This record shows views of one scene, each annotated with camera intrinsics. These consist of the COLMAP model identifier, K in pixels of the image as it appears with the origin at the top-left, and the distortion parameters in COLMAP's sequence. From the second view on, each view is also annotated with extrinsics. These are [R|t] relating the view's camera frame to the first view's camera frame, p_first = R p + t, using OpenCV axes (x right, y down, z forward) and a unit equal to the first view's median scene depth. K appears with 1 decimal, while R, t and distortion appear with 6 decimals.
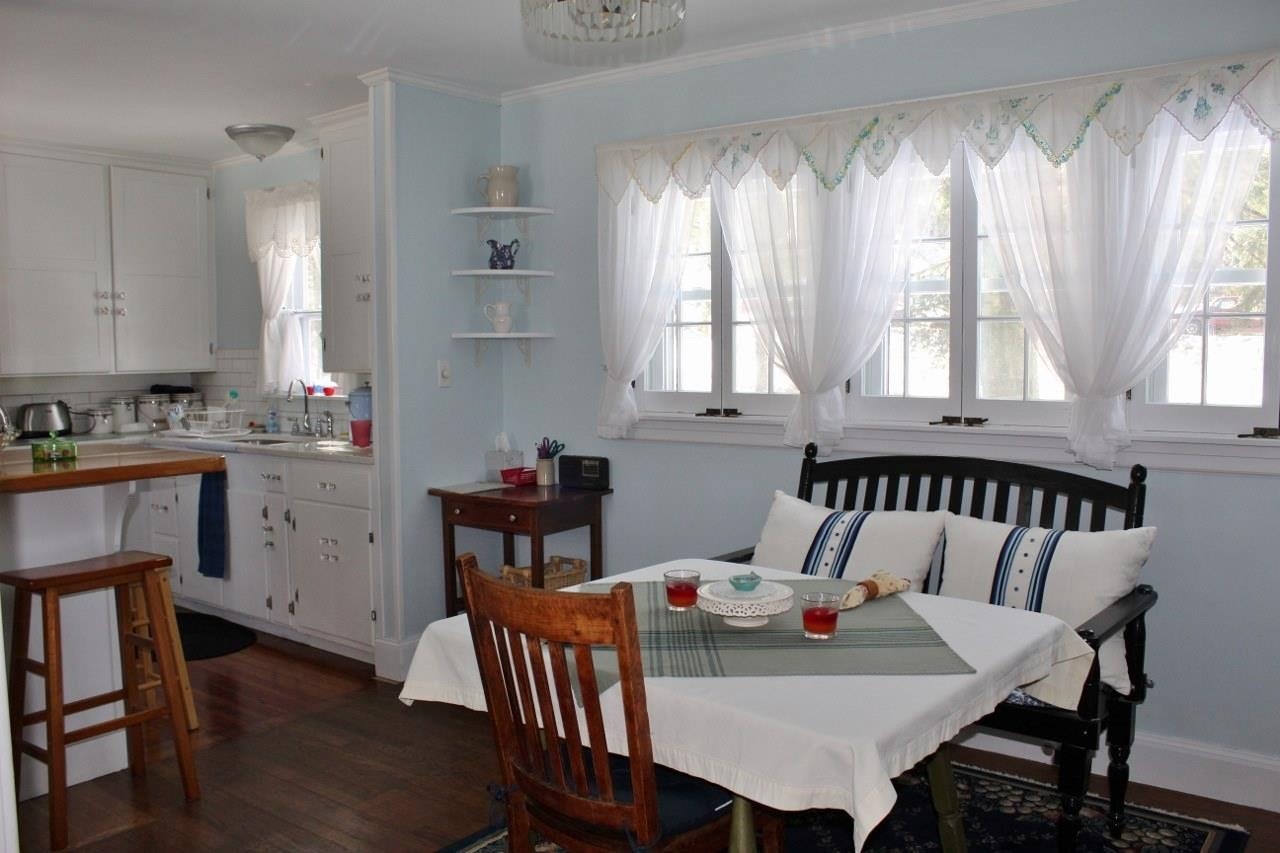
lens RADIAL K [[1110.0, 0, 640.0], [0, 1110.0, 426.5], [0, 0, 1]] dist [-0.144703, 0.161831]
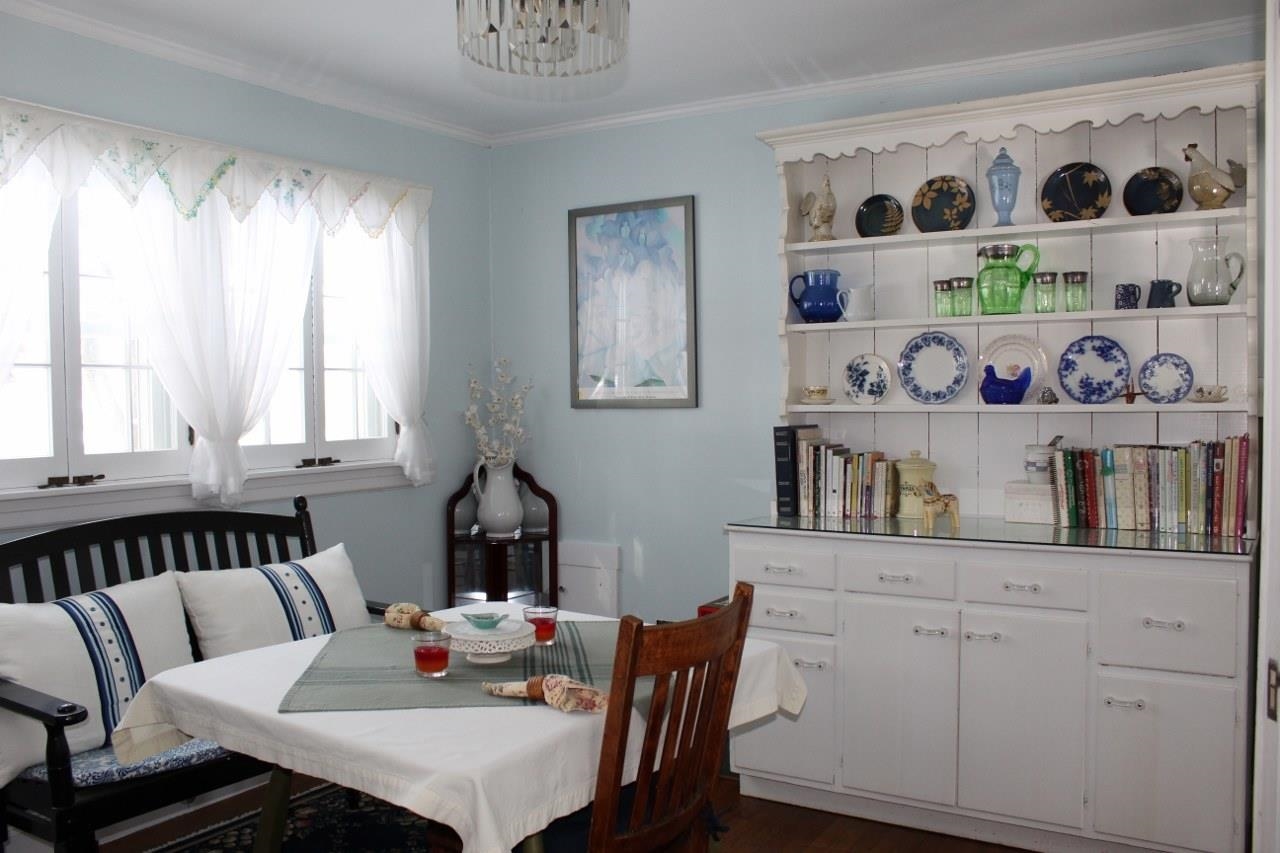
lens RADIAL K [[1070.6, 0, 640.0], [0, 1070.6, 426.5], [0, 0, 1]] dist [-0.171122, 0.153494]
pose [[-0.101728, -0.022358, 0.994561, -0.625986], [0.084157, 0.995970, 0.030998, -0.038598], [-0.991246, 0.086852, -0.099437, 0.677250]]
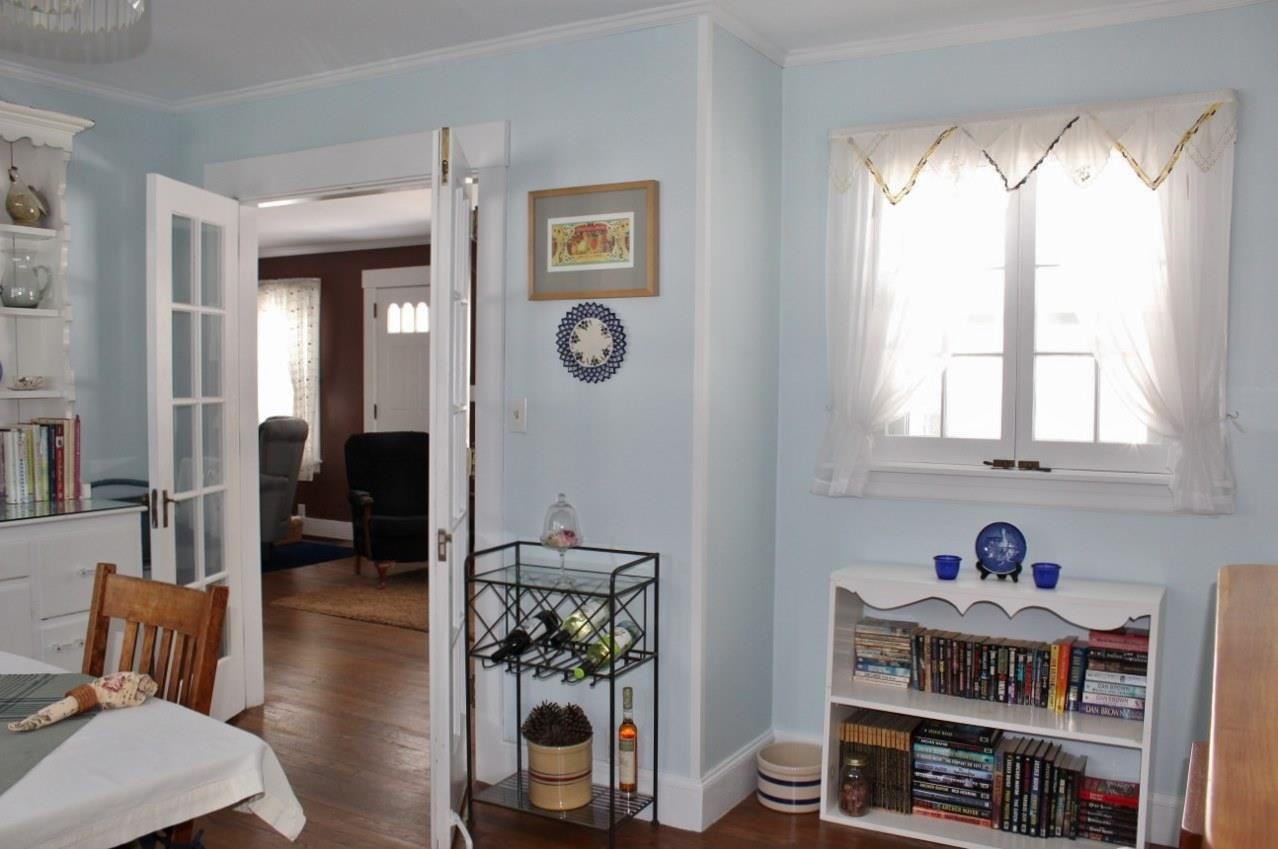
lens RADIAL K [[1068.9, 0, 639.0], [0, 1068.9, 424.5], [0, 0, 1]] dist [-0.171122, 0.153494]
pose [[-0.990497, 0.005490, -0.137422, -0.250334], [-0.010762, 0.993046, 0.117237, -0.086116], [0.137110, 0.117602, -0.983550, 1.230888]]
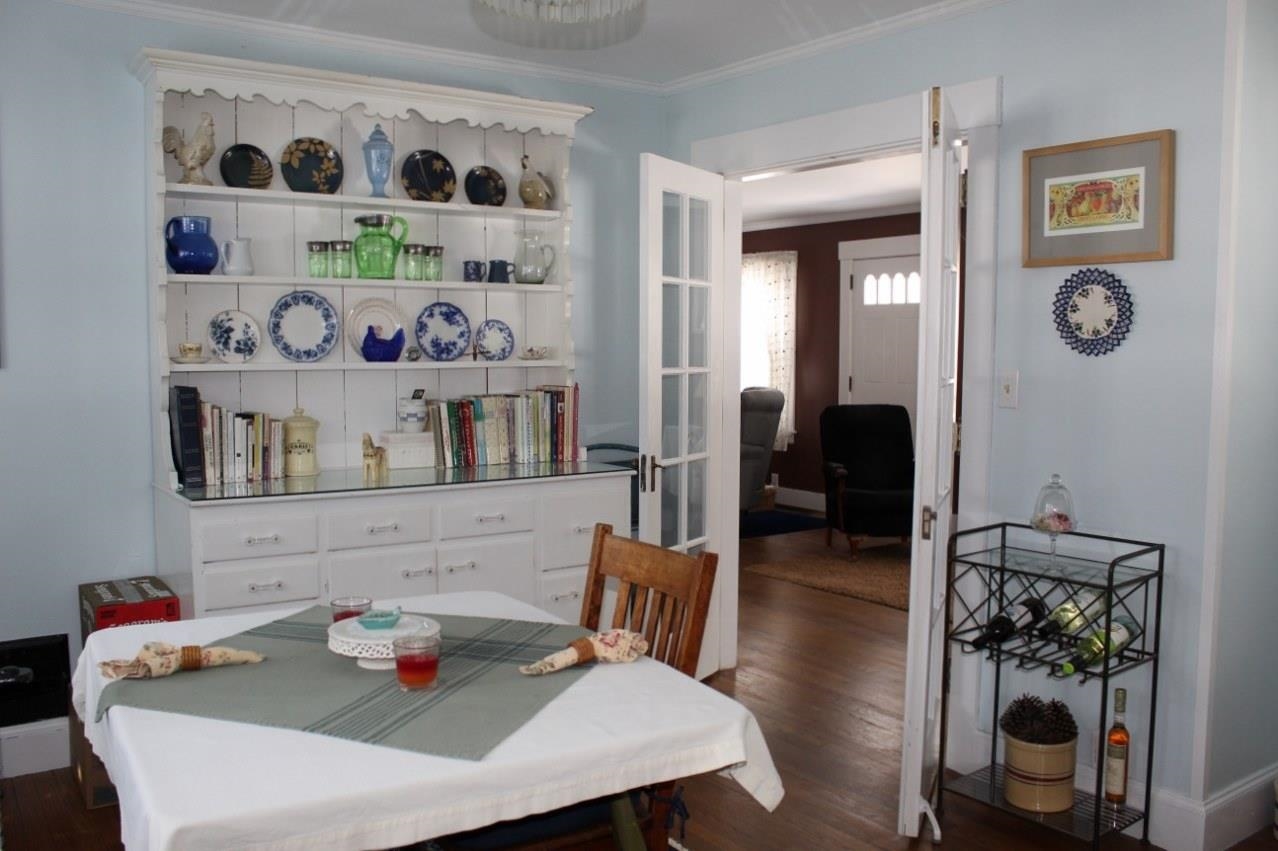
lens RADIAL K [[1068.9, 0, 639.0], [0, 1068.9, 425.5], [0, 0, 1]] dist [-0.171122, 0.153494]
pose [[-0.956488, -0.019044, 0.291151, -0.233180], [0.023115, 0.989785, 0.140678, -0.083058], [-0.290856, 0.141287, -0.946277, 1.209980]]
